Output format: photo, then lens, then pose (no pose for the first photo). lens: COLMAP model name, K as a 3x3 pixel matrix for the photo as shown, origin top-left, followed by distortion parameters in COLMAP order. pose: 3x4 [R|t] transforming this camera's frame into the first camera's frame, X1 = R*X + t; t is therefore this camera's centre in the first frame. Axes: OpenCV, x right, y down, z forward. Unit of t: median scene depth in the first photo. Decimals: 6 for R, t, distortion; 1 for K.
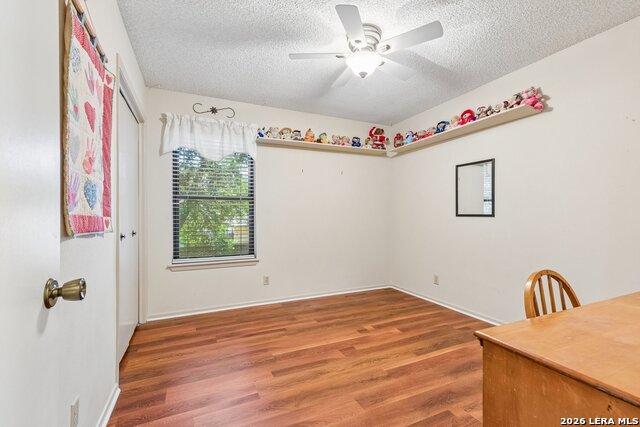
lens RADIAL K [[296.3, 0, 320.3], [0, 296.3, 214.7], [0, 0, 1]] dist [0.005917, 0.001386]
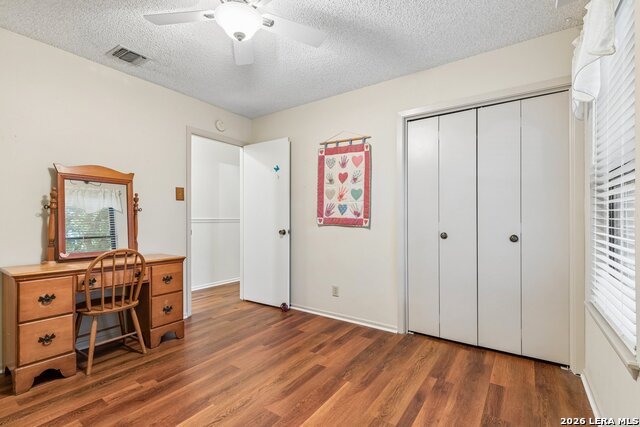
lens RADIAL K [[296.3, 0, 320.3], [0, 296.3, 216.6], [0, 0, 1]] dist [0.005917, 0.001386]
pose [[-0.866411, 0.001140, -0.499330, 0.355913], [0.004853, 0.999969, -0.006139, 0.004810], [0.499308, -0.007743, -0.866390, 1.809461]]
